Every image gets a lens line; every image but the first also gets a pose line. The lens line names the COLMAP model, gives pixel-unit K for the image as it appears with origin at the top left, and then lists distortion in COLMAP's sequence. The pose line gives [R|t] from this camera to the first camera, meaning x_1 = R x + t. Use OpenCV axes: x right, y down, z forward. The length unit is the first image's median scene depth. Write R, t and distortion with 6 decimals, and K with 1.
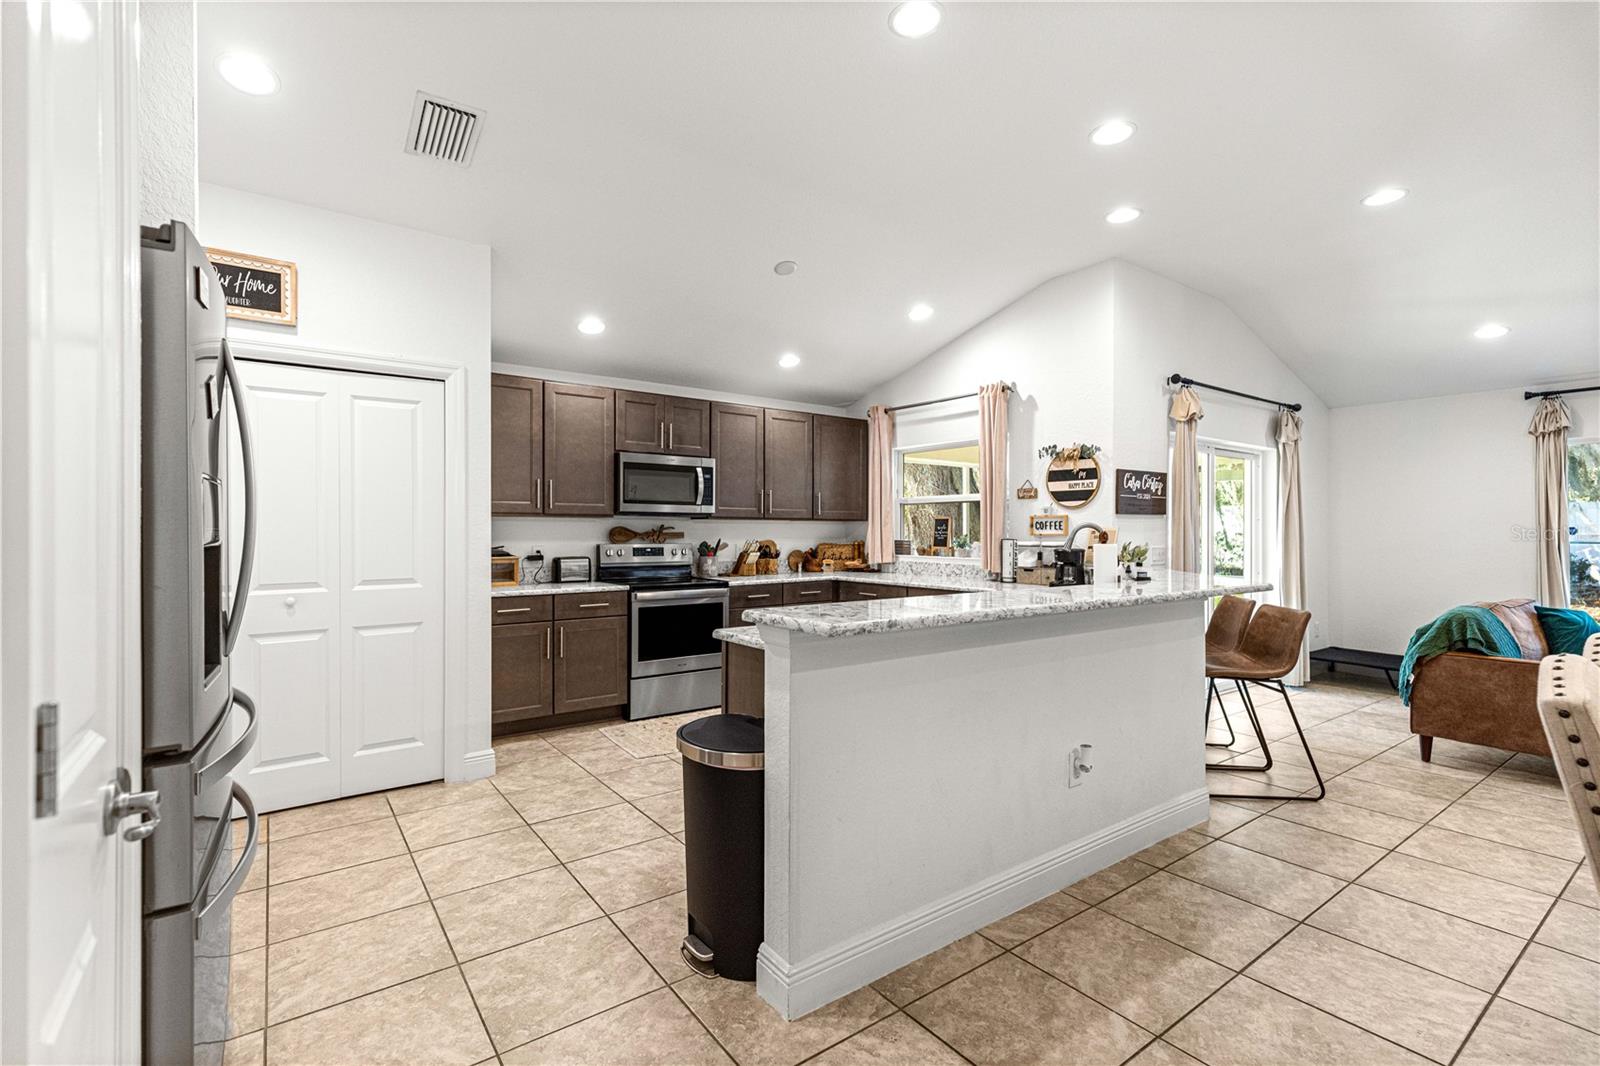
lens RADIAL K [[719.8, 0, 800.7], [0, 719.8, 529.9], [0, 0, 1]] dist [0.006836, -0.001769]
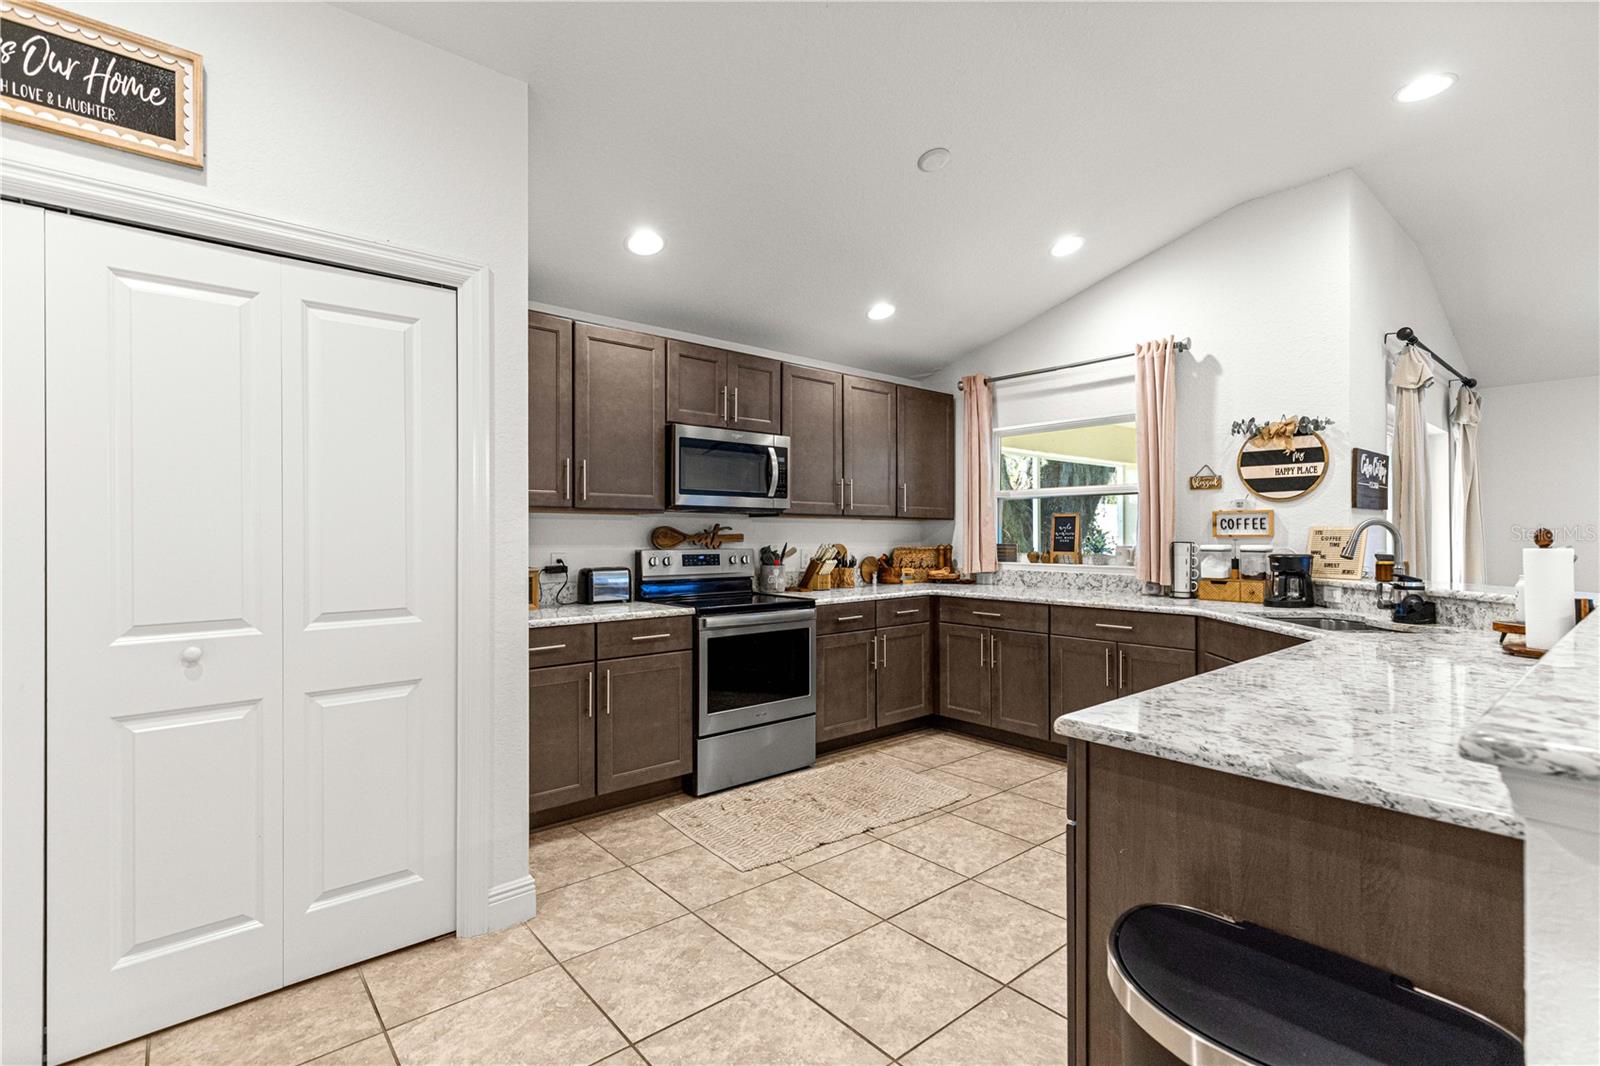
lens RADIAL K [[719.8, 0, 794.1], [0, 719.8, 530.7], [0, 0, 1]] dist [0.006836, -0.001769]
pose [[0.997671, -0.001819, 0.068181, -0.183550], [0.002115, 0.999989, -0.004268, 0.003703], [-0.068173, 0.004402, 0.997664, 0.268795]]
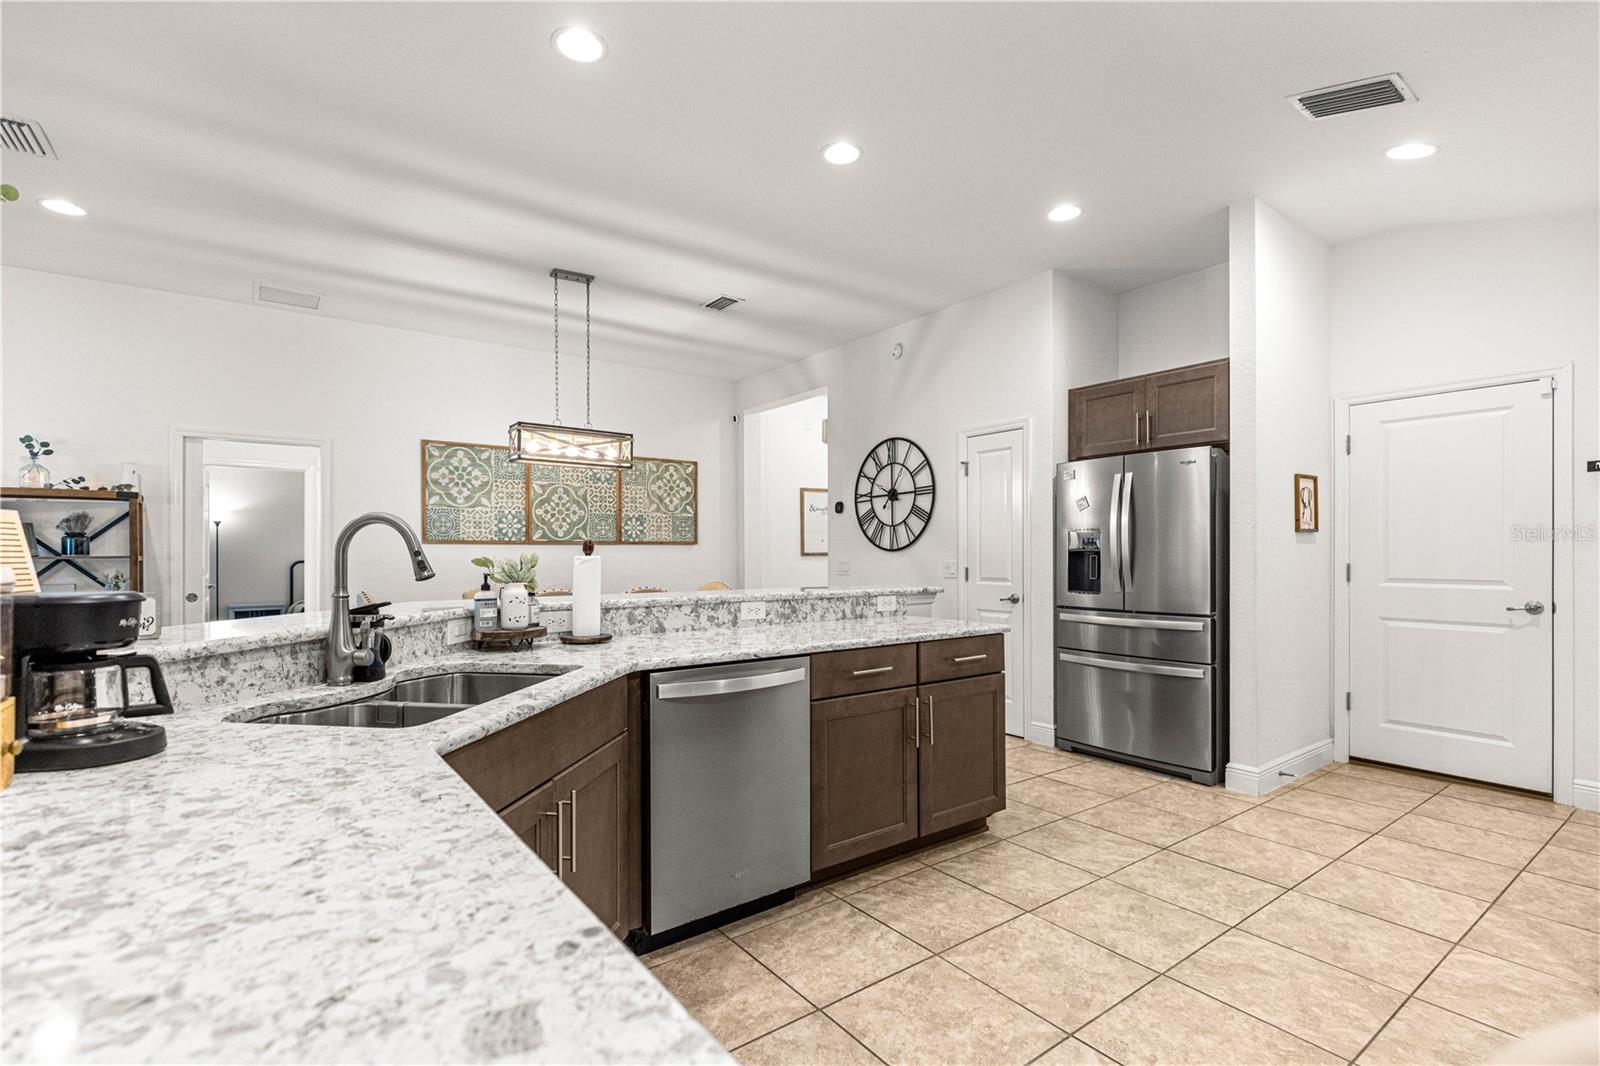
lens RADIAL K [[719.8, 0, 797.2], [0, 719.8, 549.5], [0, 0, 1]] dist [0.006836, -0.001769]
pose [[-0.999892, 0.001985, -0.014552, 0.124035], [0.002123, 0.999953, -0.009499, 0.011497], [0.014533, -0.009529, -0.999849, 1.151092]]
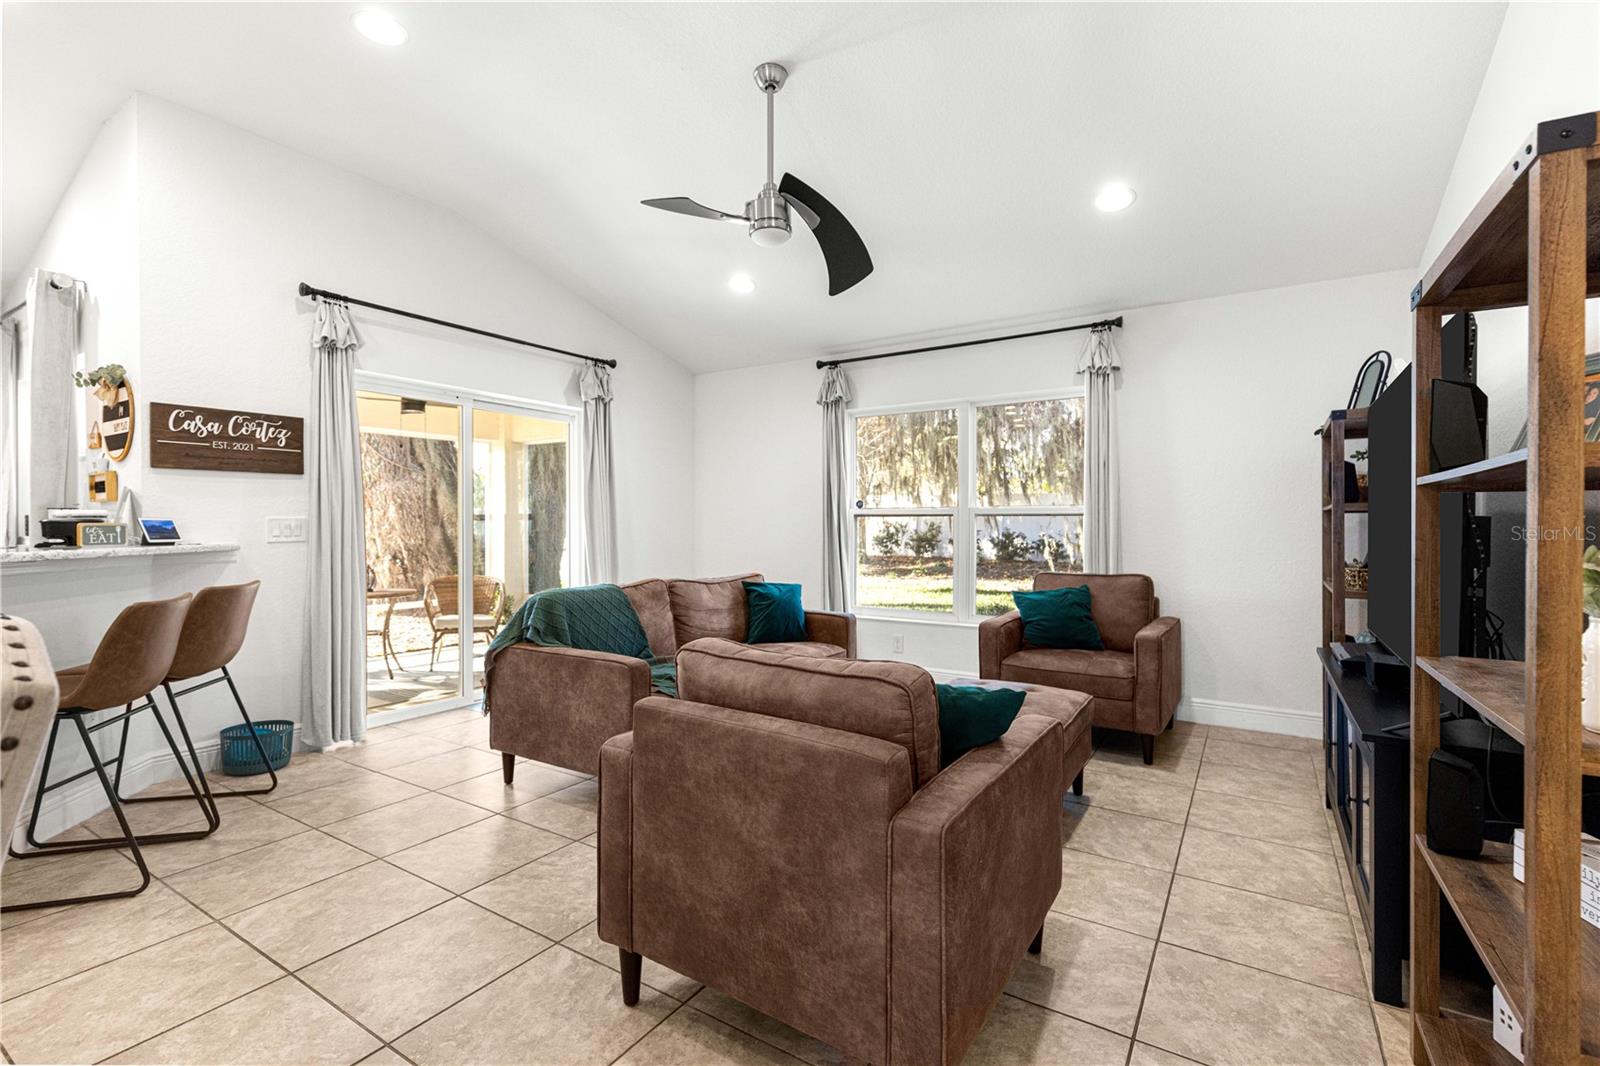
lens RADIAL K [[719.8, 0, 796.7], [0, 719.8, 527.6], [0, 0, 1]] dist [0.006836, -0.001769]
pose [[0.931174, -0.003761, 0.364555, 0.707086], [0.001058, 0.999970, 0.007615, 0.028541], [-0.364573, -0.006705, 0.931151, 0.125372]]
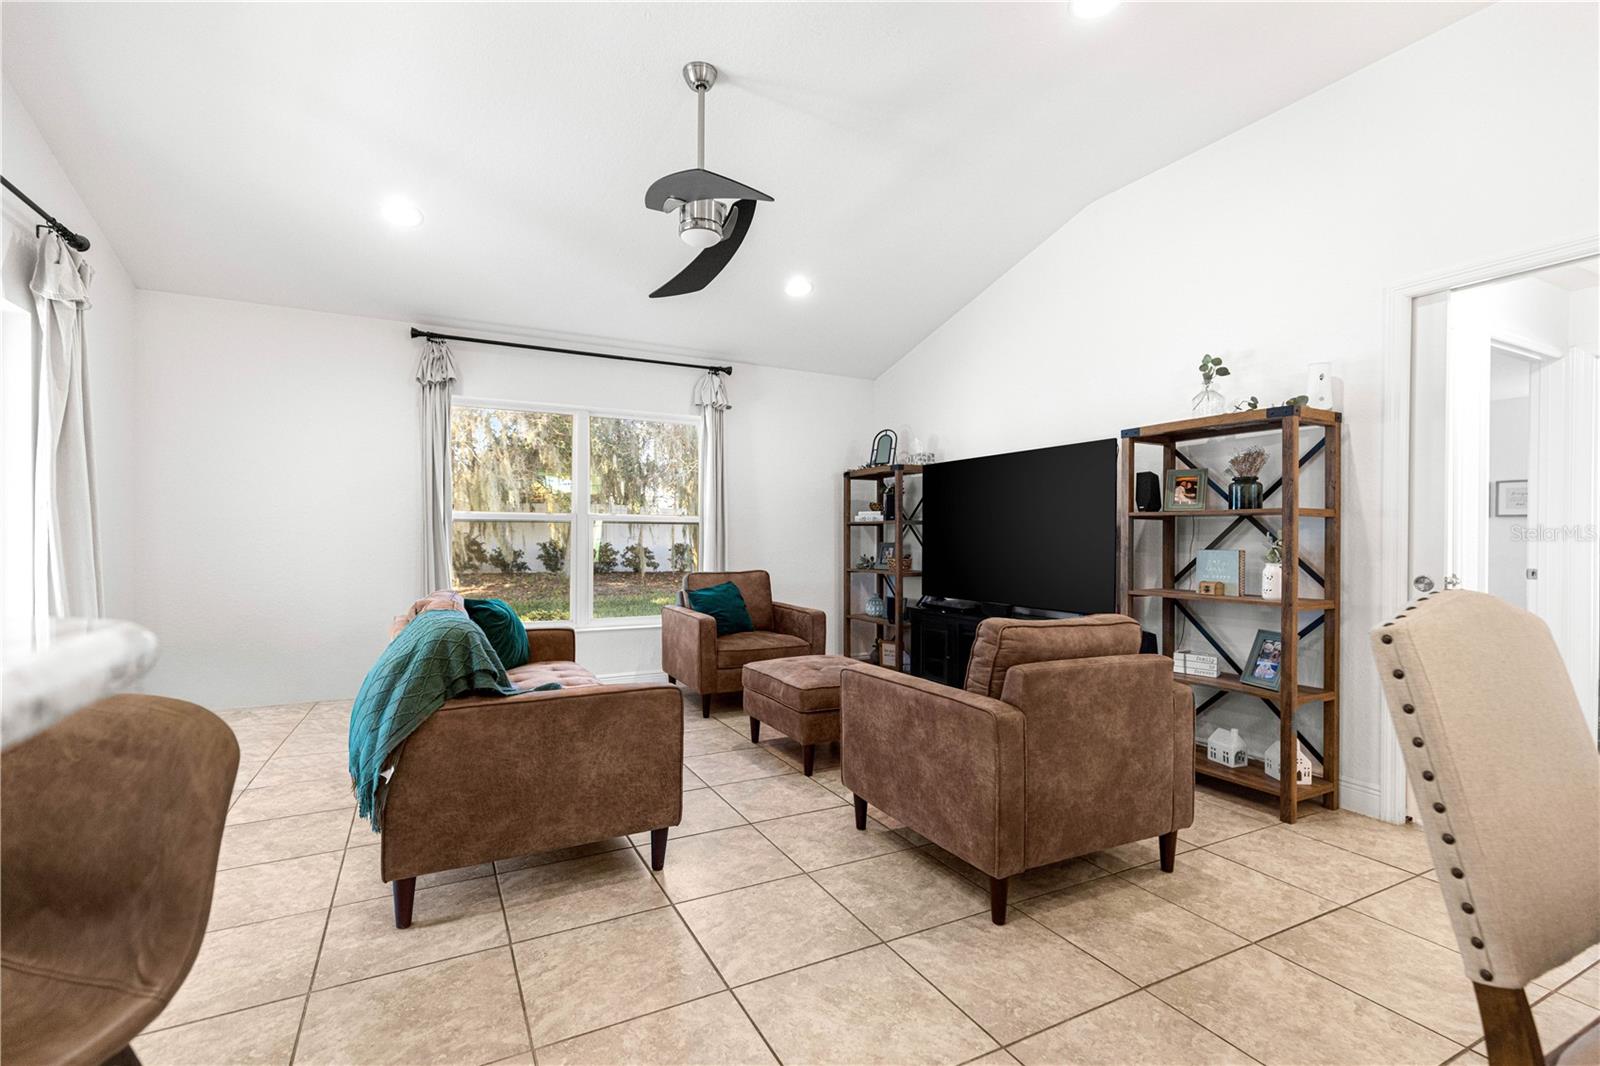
lens RADIAL K [[719.8, 0, 794.0], [0, 719.8, 530.9], [0, 0, 1]] dist [0.006836, -0.001769]
pose [[0.149188, 0.006107, 0.988790, 0.326257], [-0.009759, 0.999941, -0.004704, 0.034093], [-0.988761, -0.008948, 0.149239, 0.531445]]
